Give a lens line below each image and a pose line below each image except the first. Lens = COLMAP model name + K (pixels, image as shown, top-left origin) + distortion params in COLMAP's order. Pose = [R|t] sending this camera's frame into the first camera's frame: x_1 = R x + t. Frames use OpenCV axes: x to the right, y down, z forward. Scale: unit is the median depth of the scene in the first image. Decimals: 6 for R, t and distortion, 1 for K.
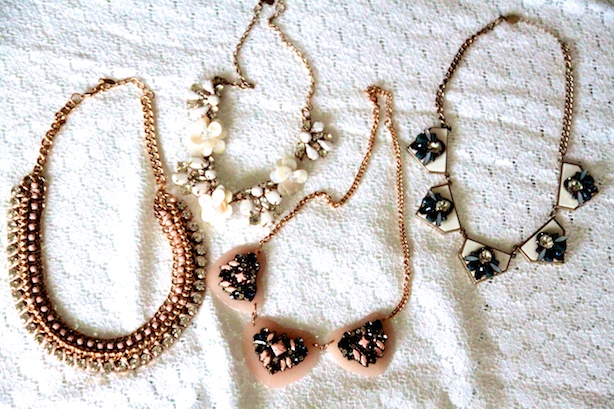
lens RADIAL K [[1033.0, 0, 308.1], [0, 1033.0, 206.6], [0, 0, 1]] dist [-0.181627, 0.000000]
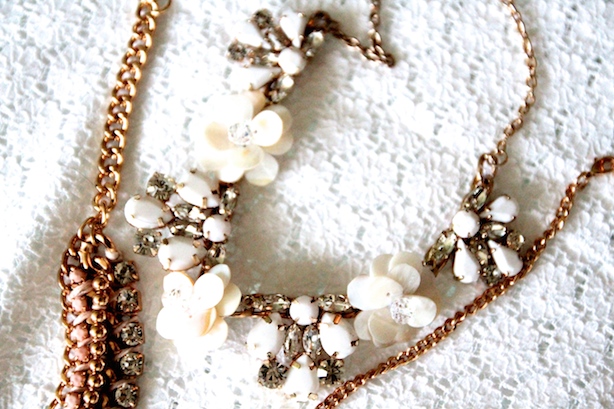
lens RADIAL K [[1033.0, 0, 304.3], [0, 1033.0, 200.5], [0, 0, 1]] dist [-0.181627, 0.000000]
pose [[0.924703, 0.359769, -0.124459, -0.014025], [-0.353247, 0.932772, 0.071786, -0.082498], [0.141918, -0.022416, 0.989625, 0.582907]]
